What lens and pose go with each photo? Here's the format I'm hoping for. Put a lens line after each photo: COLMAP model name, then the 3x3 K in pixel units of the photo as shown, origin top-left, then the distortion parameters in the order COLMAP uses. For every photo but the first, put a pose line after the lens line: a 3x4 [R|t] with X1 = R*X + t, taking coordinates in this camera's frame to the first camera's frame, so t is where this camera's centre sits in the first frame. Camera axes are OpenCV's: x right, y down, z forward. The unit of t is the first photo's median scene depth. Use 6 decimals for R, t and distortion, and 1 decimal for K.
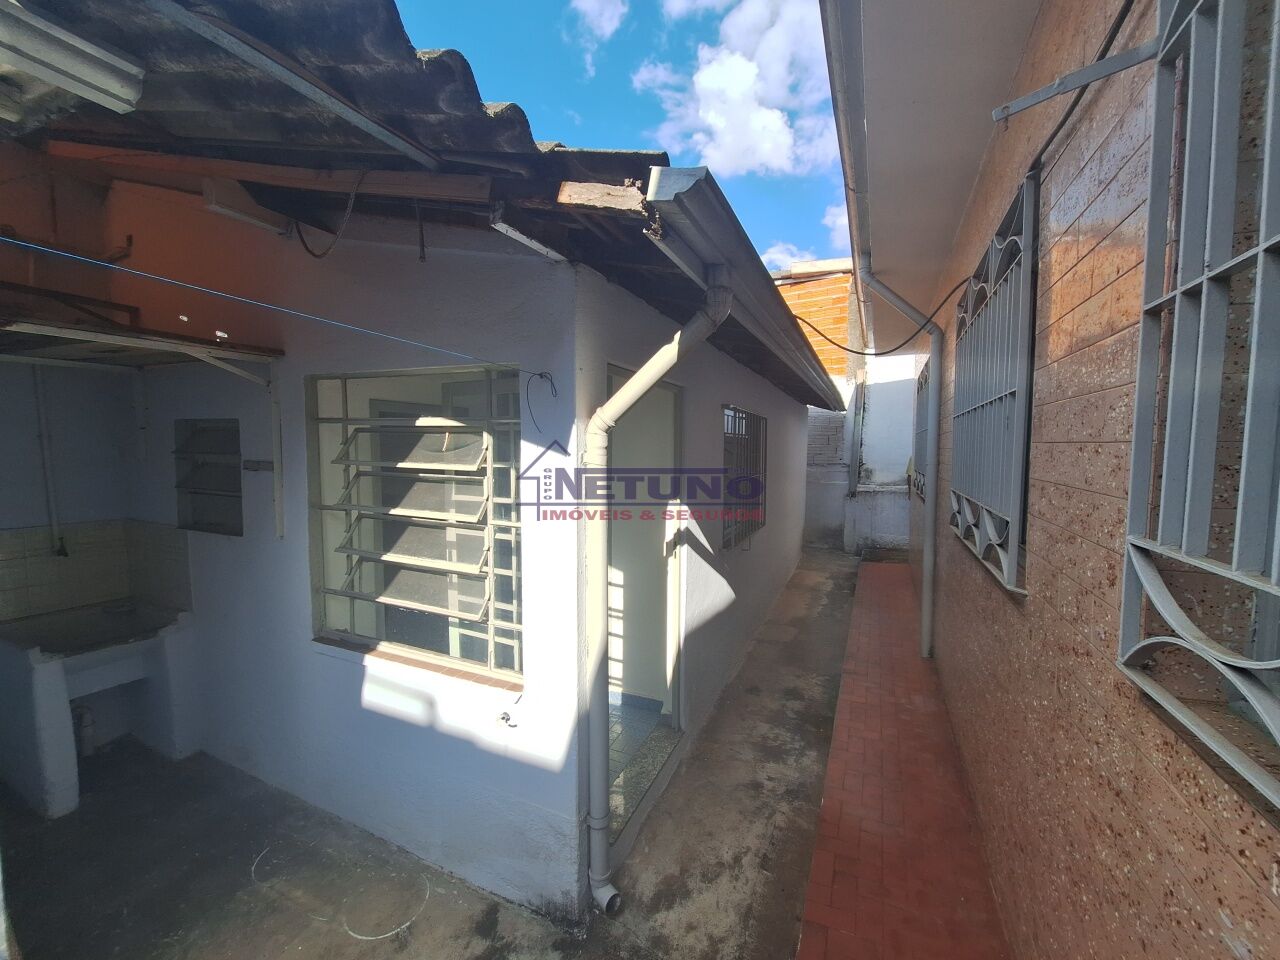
lens RADIAL K [[504.7, 0, 650.4], [0, 504.7, 483.5], [0, 0, 1]] dist [-0.001502, -0.000557]
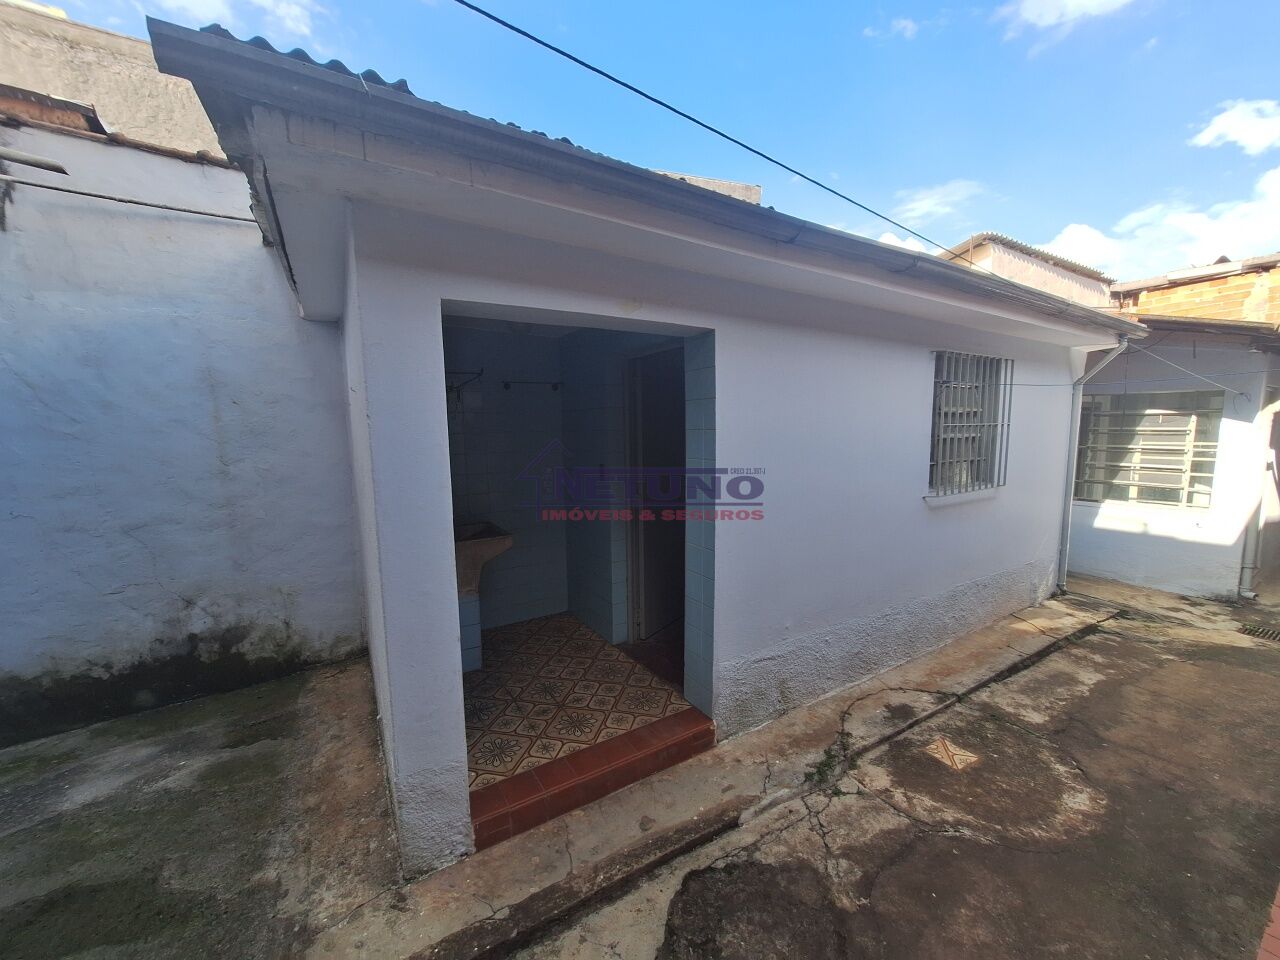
lens RADIAL K [[504.7, 0, 650.4], [0, 504.7, 483.5], [0, 0, 1]] dist [-0.001502, -0.000557]
pose [[0.836845, 0.039043, -0.546045, -0.365751], [-0.016976, 0.998825, 0.045402, 0.053927], [0.547176, -0.028725, 0.836525, -0.805586]]
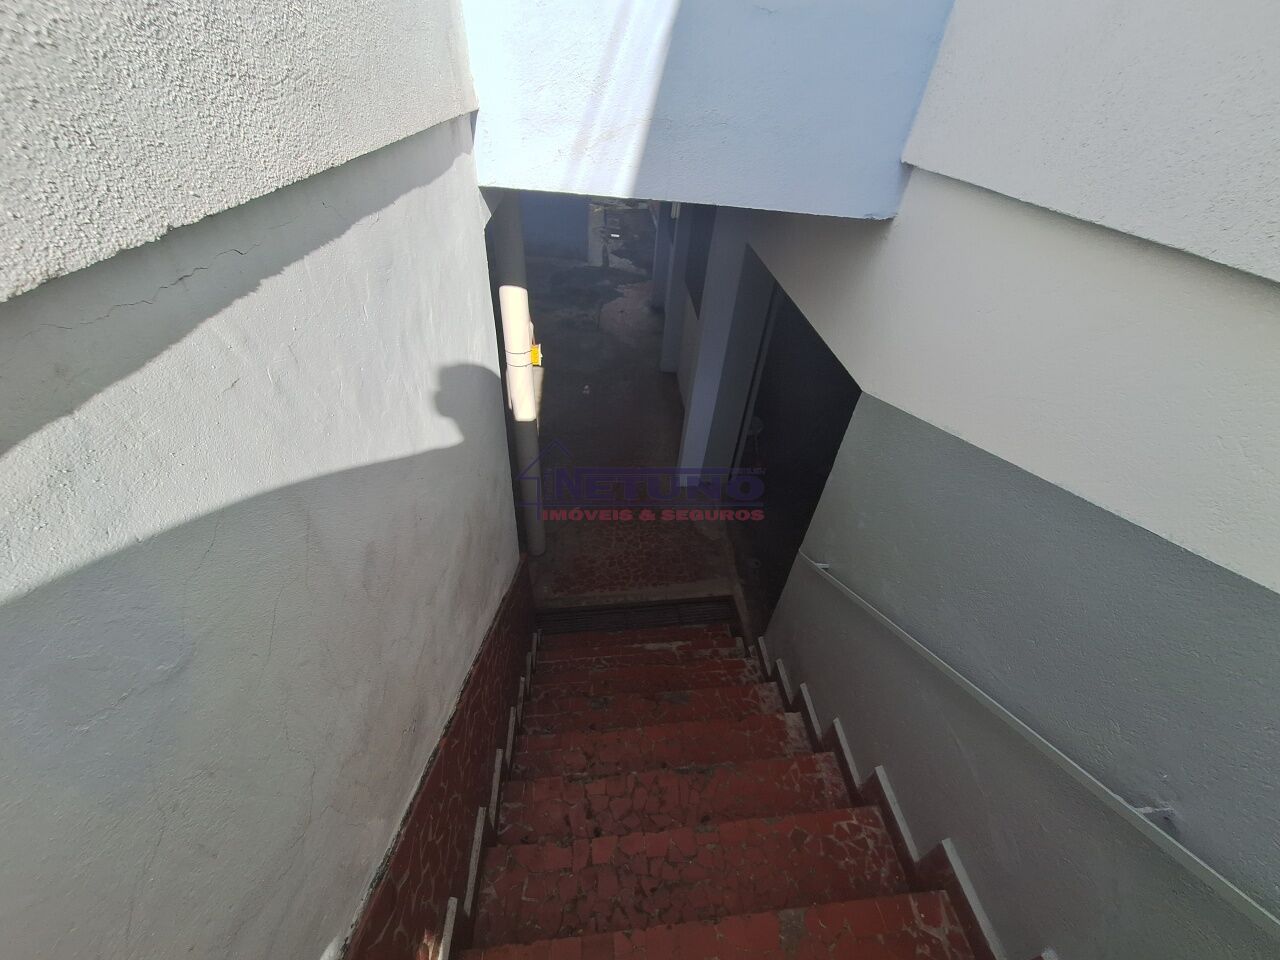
lens RADIAL K [[504.7, 0, 650.4], [0, 504.7, 483.5], [0, 0, 1]] dist [-0.001502, -0.000557]
pose [[0.873715, -0.248698, 0.418057, -1.236655], [-0.050974, 0.807883, 0.587134, -0.065052], [-0.483760, -0.534298, 0.693182, -2.117253]]
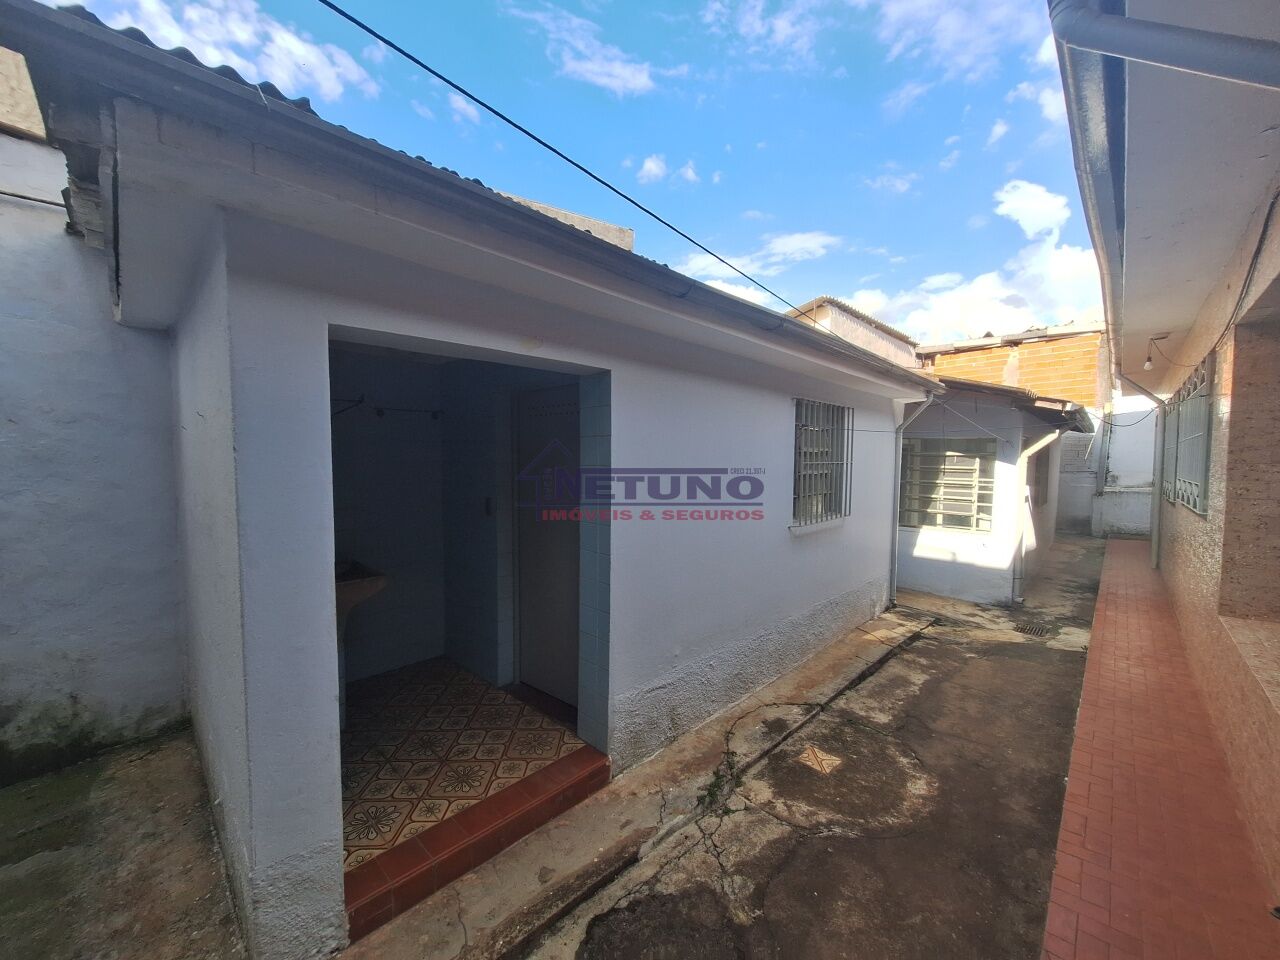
lens RADIAL K [[504.7, 0, 650.4], [0, 504.7, 483.5], [0, 0, 1]] dist [-0.001502, -0.000557]
pose [[0.947031, 0.016631, -0.320711, -0.378865], [-0.022302, 0.999653, -0.014018, 0.048185], [0.320366, 0.020428, 0.947073, -0.821015]]
